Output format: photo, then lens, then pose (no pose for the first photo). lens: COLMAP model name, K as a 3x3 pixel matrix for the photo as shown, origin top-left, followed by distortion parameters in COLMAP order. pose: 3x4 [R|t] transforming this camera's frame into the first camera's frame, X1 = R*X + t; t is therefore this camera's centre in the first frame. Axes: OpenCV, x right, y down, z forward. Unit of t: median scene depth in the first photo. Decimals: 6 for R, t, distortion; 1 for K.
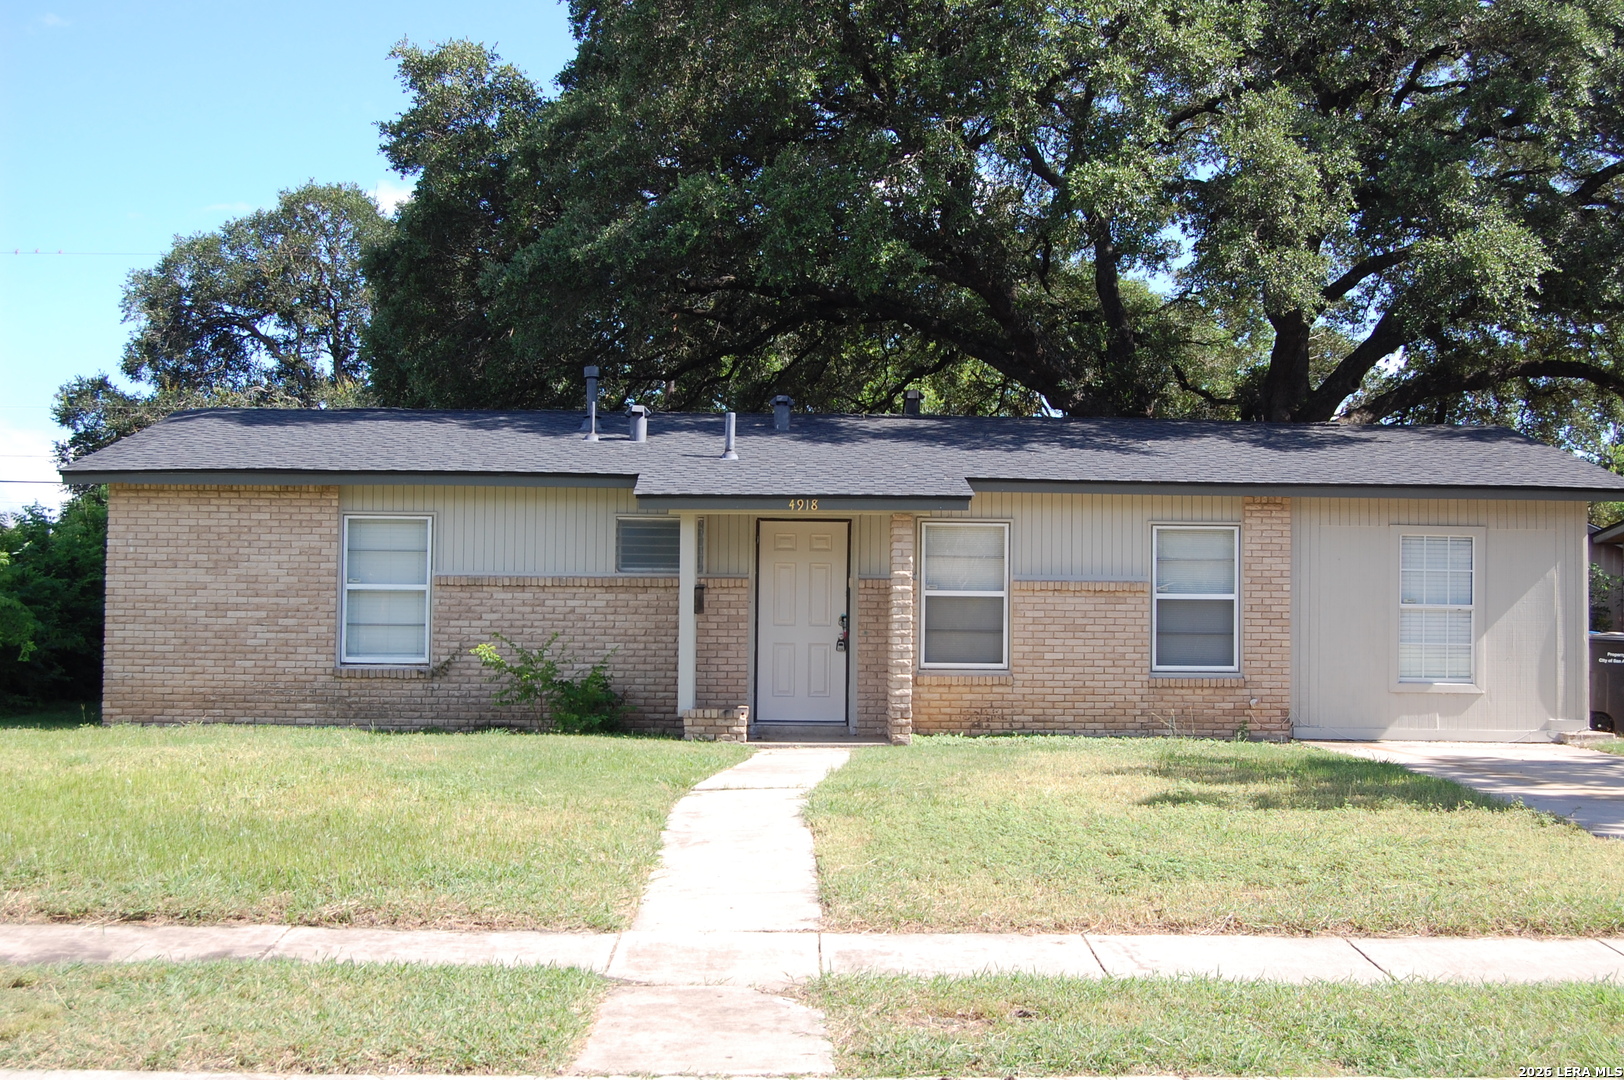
lens RADIAL K [[2144.2, 0, 813.4], [0, 2144.2, 537.4], [0, 0, 1]] dist [0.016634, 0.000000]
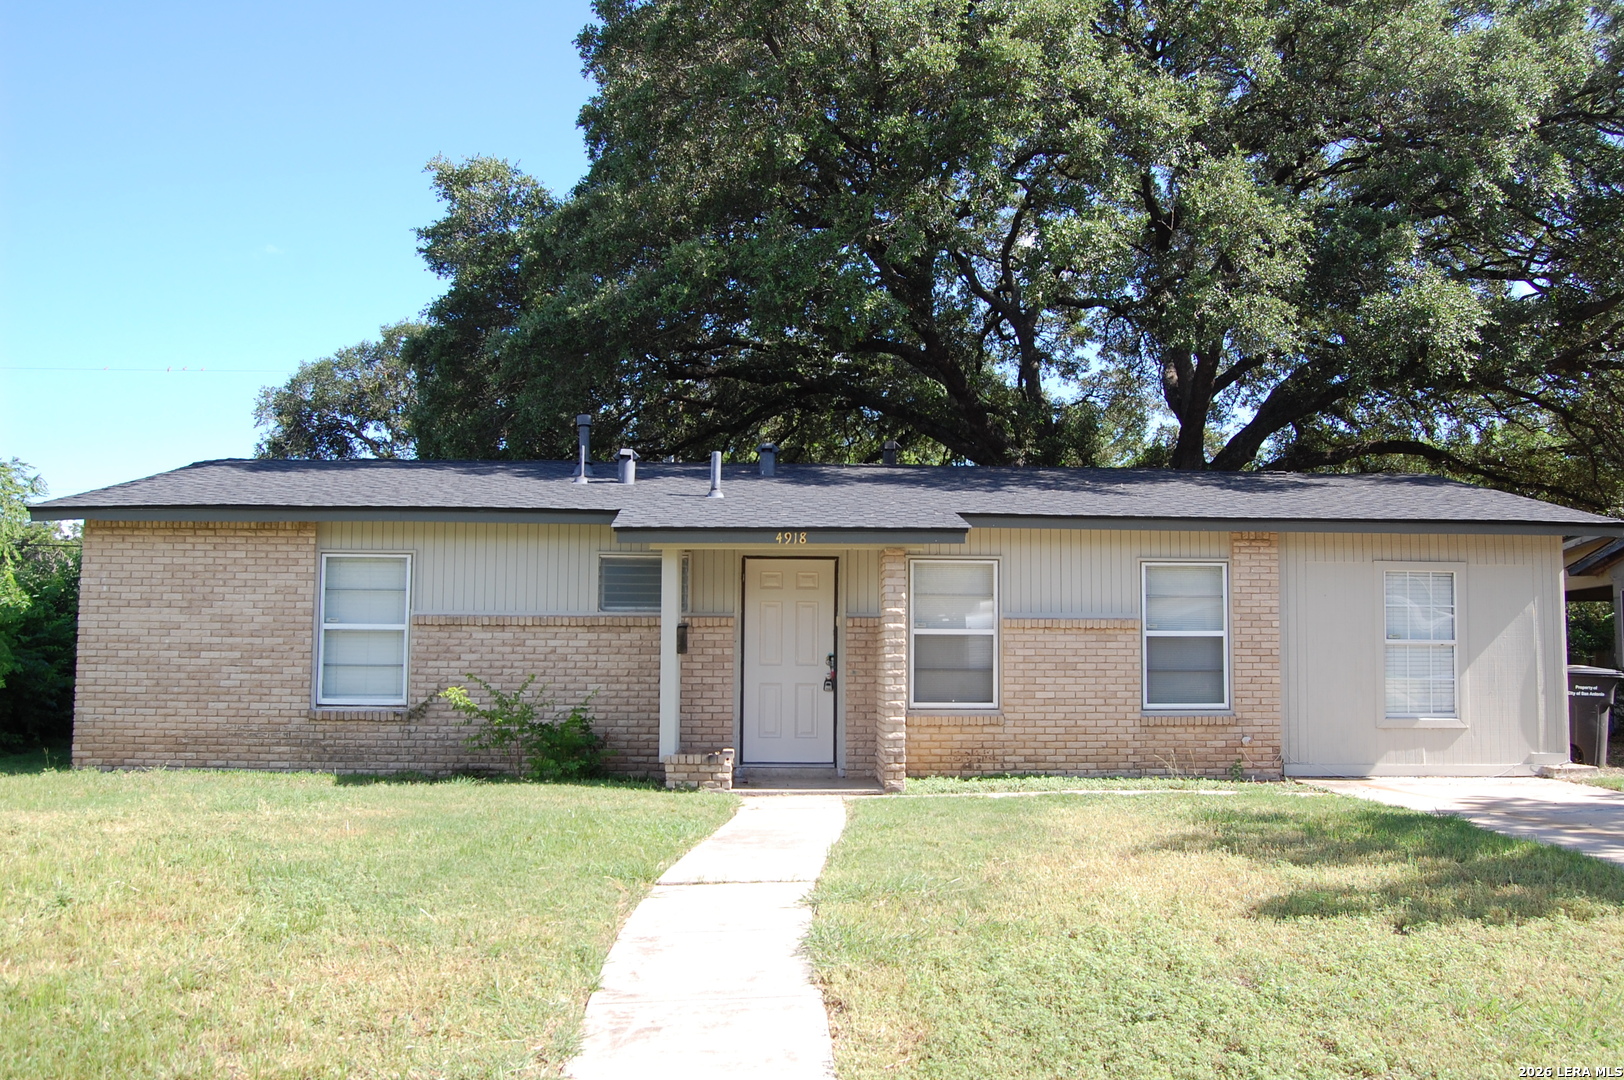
lens RADIAL K [[1422.8, 0, 802.2], [0, 1422.8, 543.0], [0, 0, 1]] dist [-0.064310, 0.003507]
pose [[0.999905, -0.003018, 0.013425, -0.007652], [0.003544, 0.999220, -0.039337, 0.010946], [-0.013296, 0.039381, 0.999136, 0.349100]]
